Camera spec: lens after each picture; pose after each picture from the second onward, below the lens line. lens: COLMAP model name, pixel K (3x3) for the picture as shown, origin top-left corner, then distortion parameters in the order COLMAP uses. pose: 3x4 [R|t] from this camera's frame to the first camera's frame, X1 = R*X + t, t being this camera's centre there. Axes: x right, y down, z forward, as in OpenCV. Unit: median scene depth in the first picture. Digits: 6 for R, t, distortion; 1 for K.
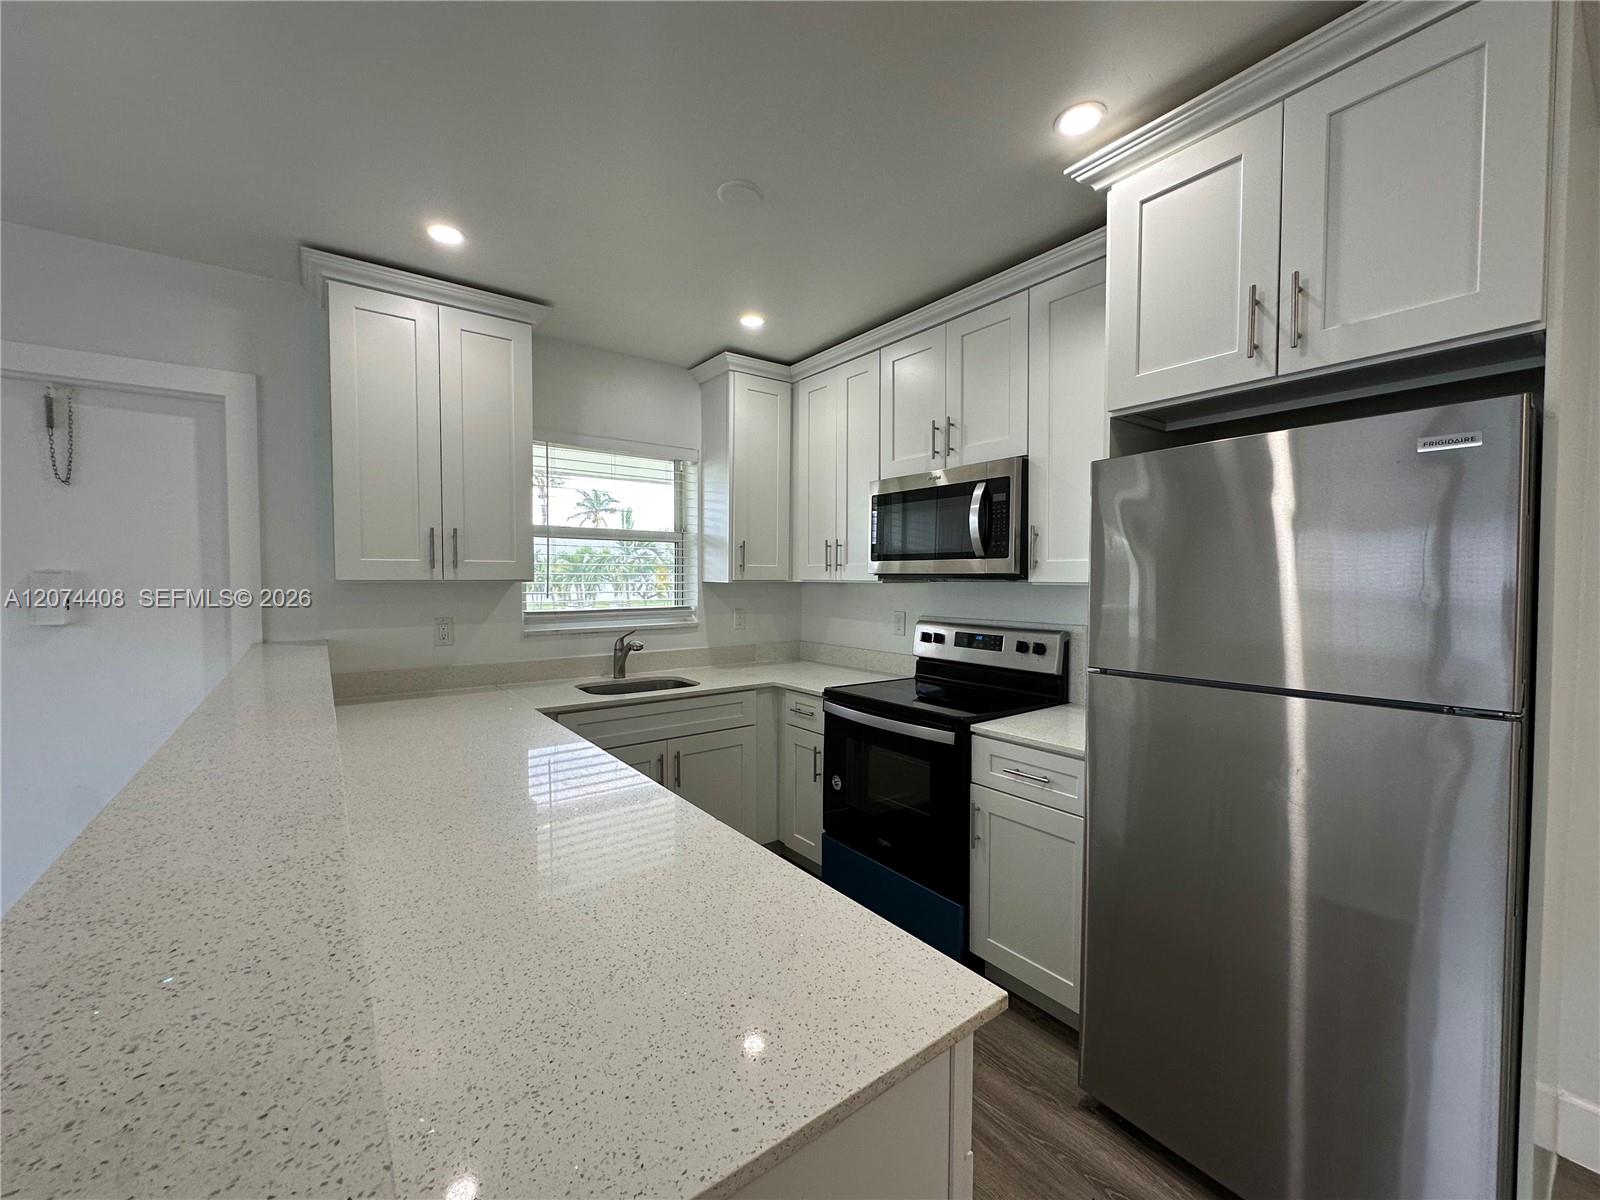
lens RADIAL K [[637.3, 0, 799.3], [0, 637.3, 599.2], [0, 0, 1]] dist [-0.004090, 0.000951]
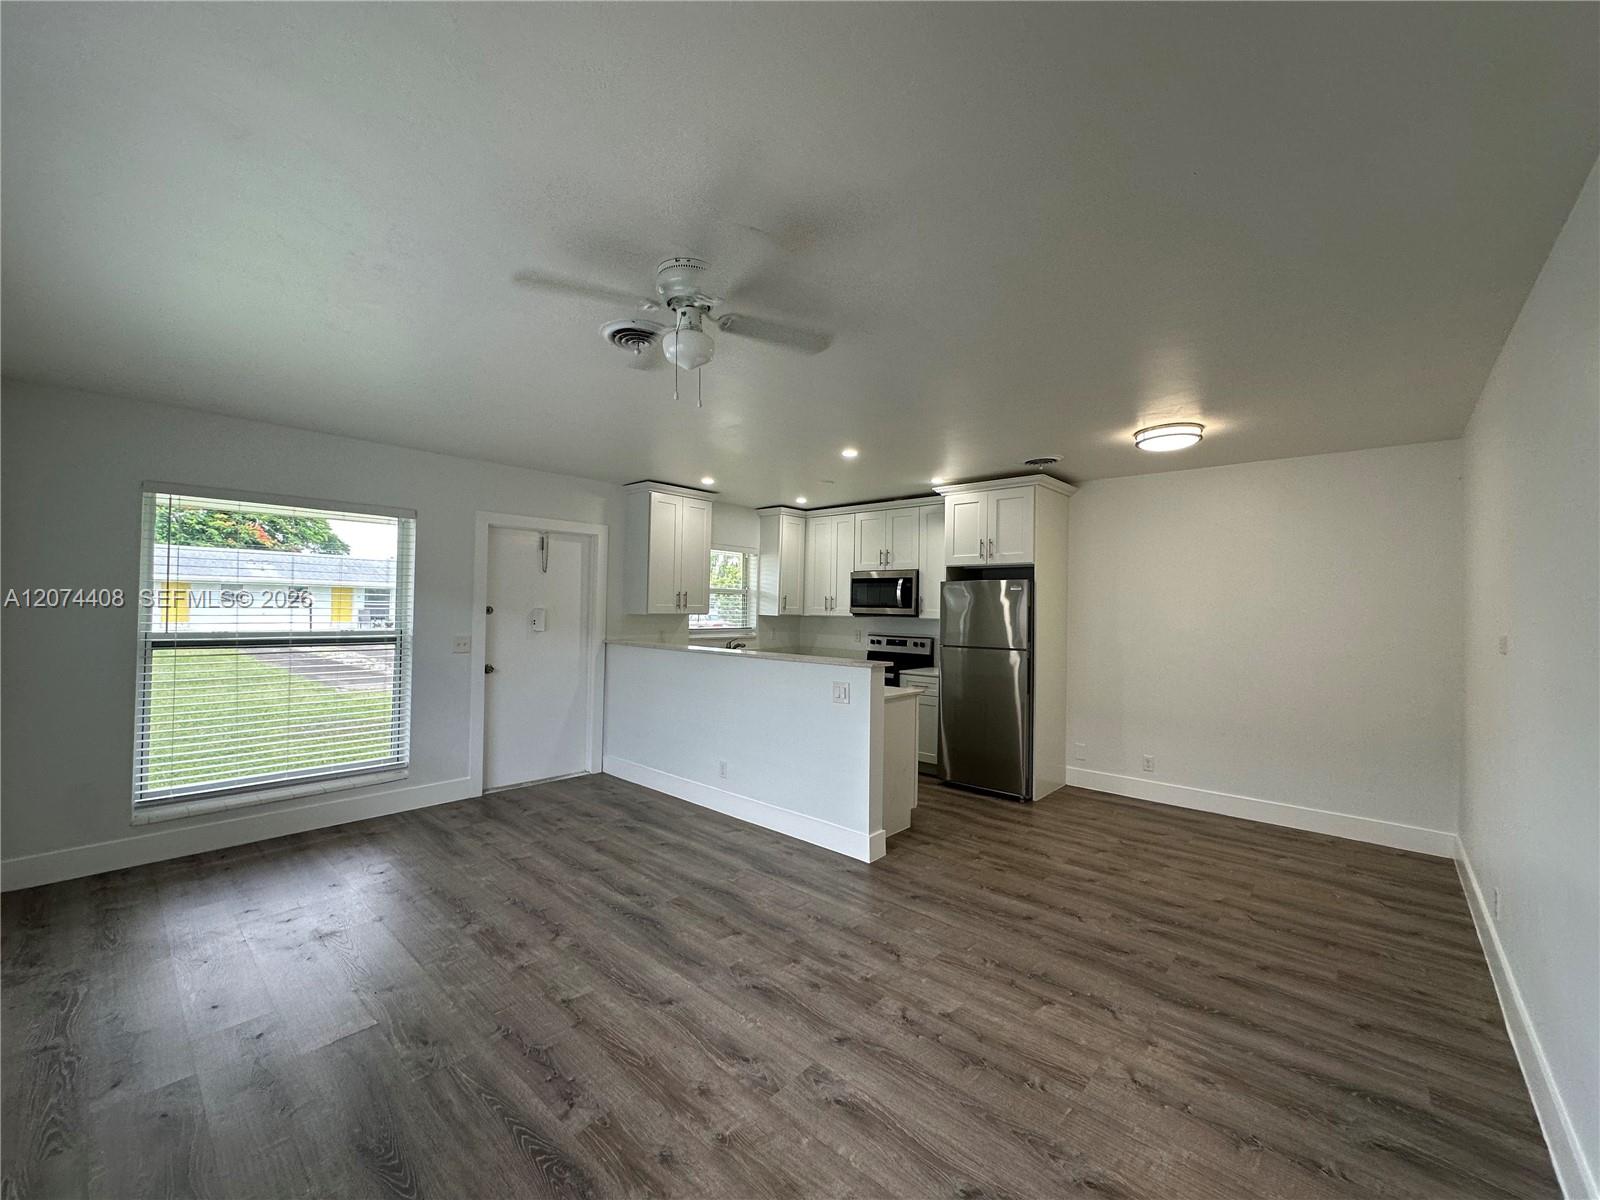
lens RADIAL K [[637.3, 0, 799.3], [0, 637.3, 599.2], [0, 0, 1]] dist [-0.004090, 0.000951]
pose [[0.980878, 0.018255, 0.193768, -0.564228], [-0.009351, 0.998862, -0.046767, 0.020578], [-0.194401, 0.044061, 0.979932, -1.315843]]
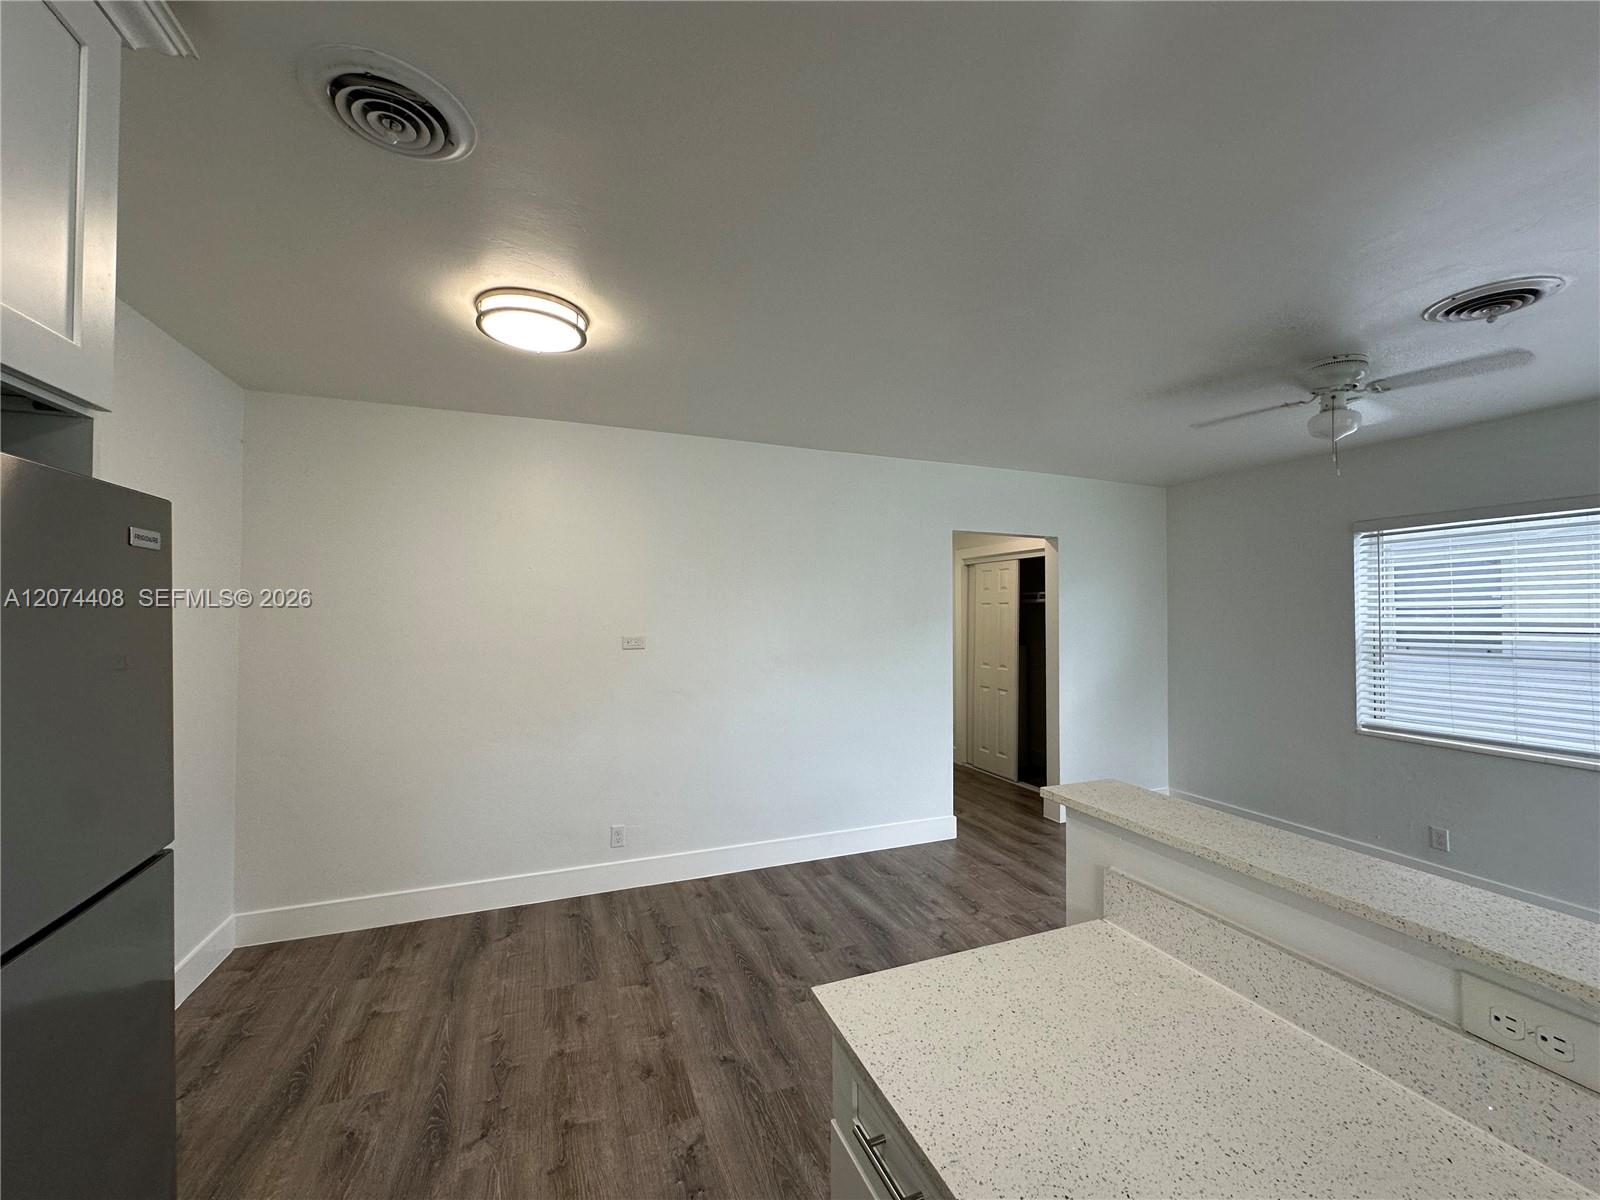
lens RADIAL K [[637.3, 0, 799.3], [0, 637.3, 599.2], [0, 0, 1]] dist [-0.004090, 0.000951]
pose [[-0.962851, -0.000103, 0.270034, -0.009414], [0.004958, 0.999825, 0.018061, -0.083089], [-0.269988, 0.018729, -0.962682, 0.684834]]
